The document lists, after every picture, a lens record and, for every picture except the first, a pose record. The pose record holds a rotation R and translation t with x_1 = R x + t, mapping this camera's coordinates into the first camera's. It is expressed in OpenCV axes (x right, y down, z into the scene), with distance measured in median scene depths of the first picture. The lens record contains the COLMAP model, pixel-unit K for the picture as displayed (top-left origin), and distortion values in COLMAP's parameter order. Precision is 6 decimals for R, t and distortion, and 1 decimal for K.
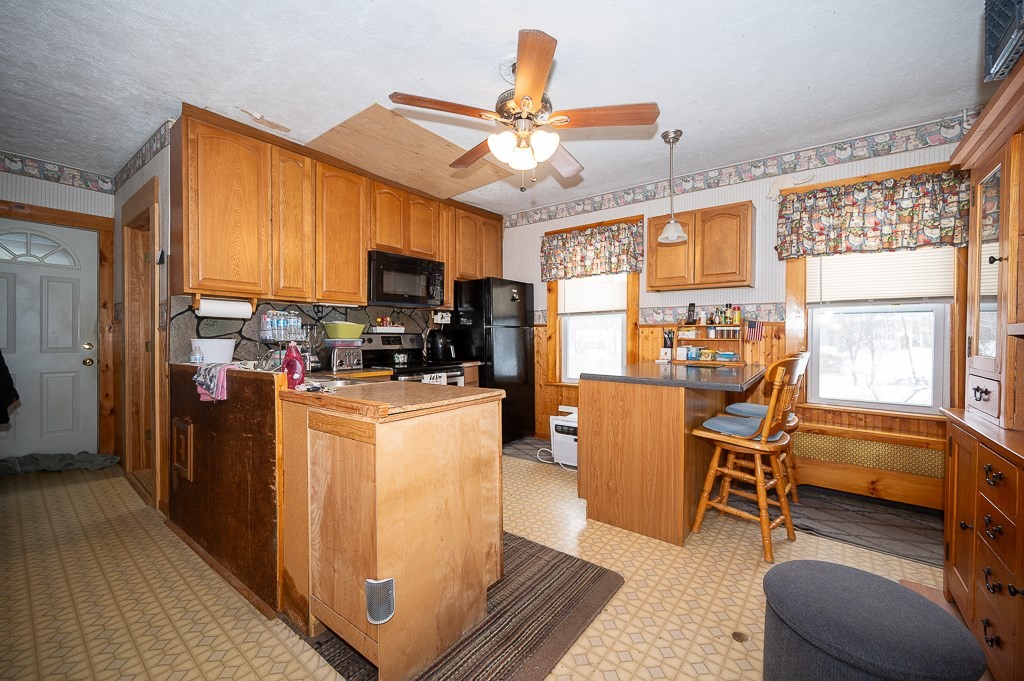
lens RADIAL K [[407.0, 0, 509.5], [0, 407.0, 346.0], [0, 0, 1]] dist [-0.002370, 0.000061]
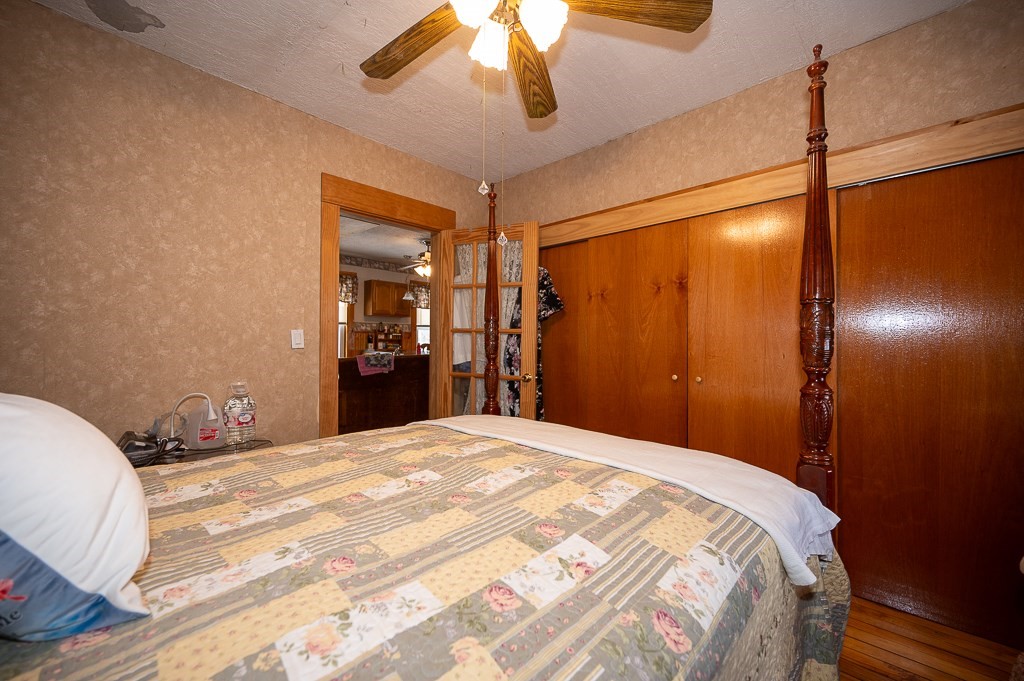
lens RADIAL K [[407.0, 0, 511.4], [0, 407.0, 342.1], [0, 0, 1]] dist [-0.002370, 0.000061]
pose [[0.086881, -0.003281, 0.996213, -1.687555], [0.002636, 0.999992, 0.003064, -0.004609], [-0.996215, 0.002360, 0.086889, 0.122302]]
